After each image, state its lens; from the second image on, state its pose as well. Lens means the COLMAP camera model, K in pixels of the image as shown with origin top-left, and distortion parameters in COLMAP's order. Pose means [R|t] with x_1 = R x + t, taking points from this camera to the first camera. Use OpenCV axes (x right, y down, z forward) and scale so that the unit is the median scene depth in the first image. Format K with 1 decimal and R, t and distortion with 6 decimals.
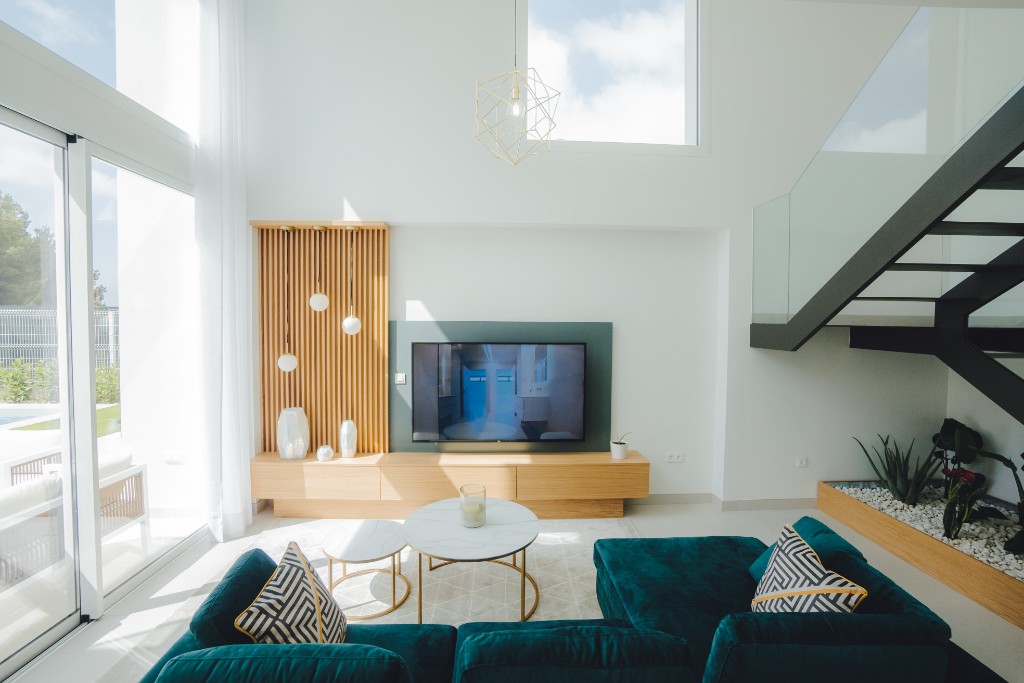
lens RADIAL K [[453.9, 0, 511.2], [0, 453.9, 333.1], [0, 0, 1]] dist [-0.070779, 0.024626]
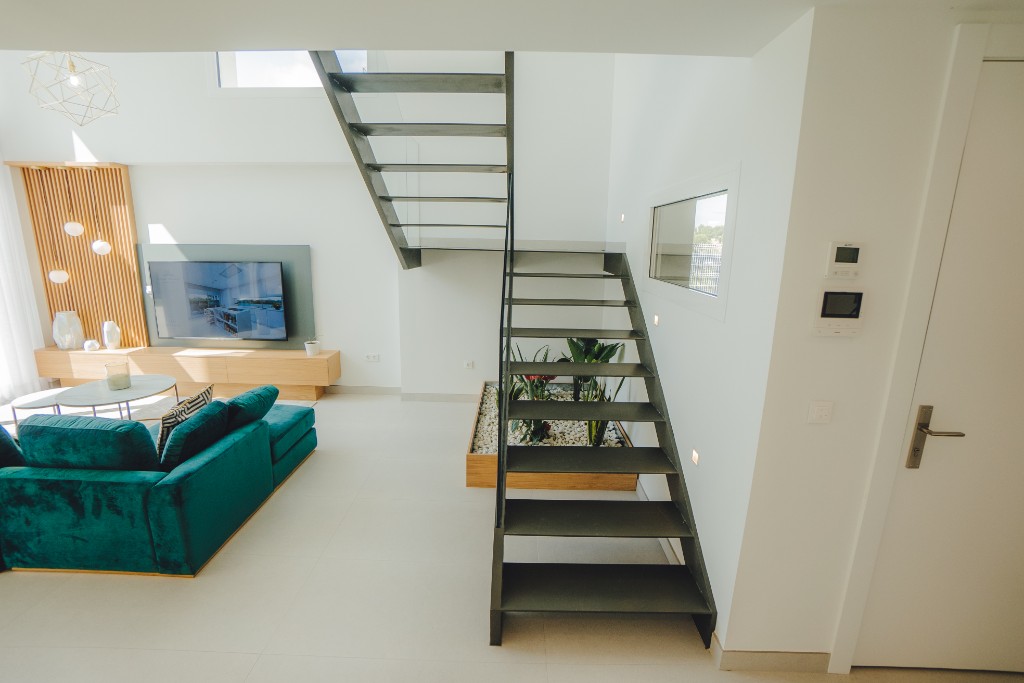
lens RADIAL K [[453.9, 0, 511.2], [0, 453.9, 333.1], [0, 0, 1]] dist [-0.070779, 0.024626]
pose [[0.998531, 0.020530, -0.050153, 0.867202], [-0.011686, 0.985263, 0.170649, -0.000986], [0.052918, -0.169813, 0.984055, -0.190480]]
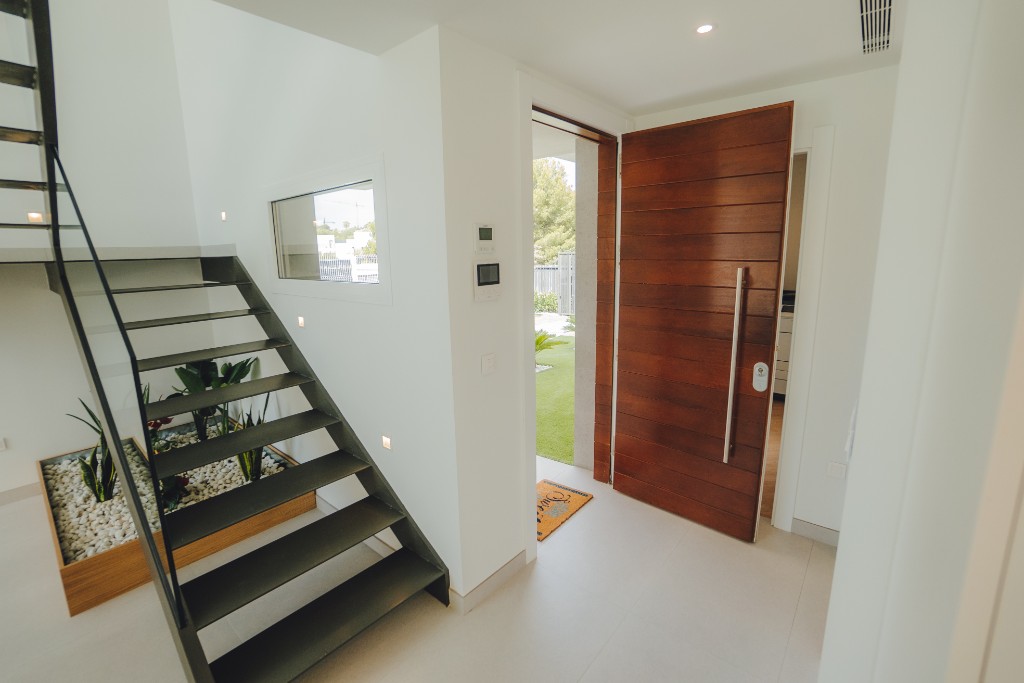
lens RADIAL K [[453.9, 0, 511.2], [0, 453.9, 333.1], [0, 0, 1]] dist [-0.070779, 0.024626]
pose [[0.674075, -0.158951, 0.721358, 0.775320], [0.047653, 0.983896, 0.172272, 0.018990], [-0.737124, -0.081749, 0.670795, -0.136852]]
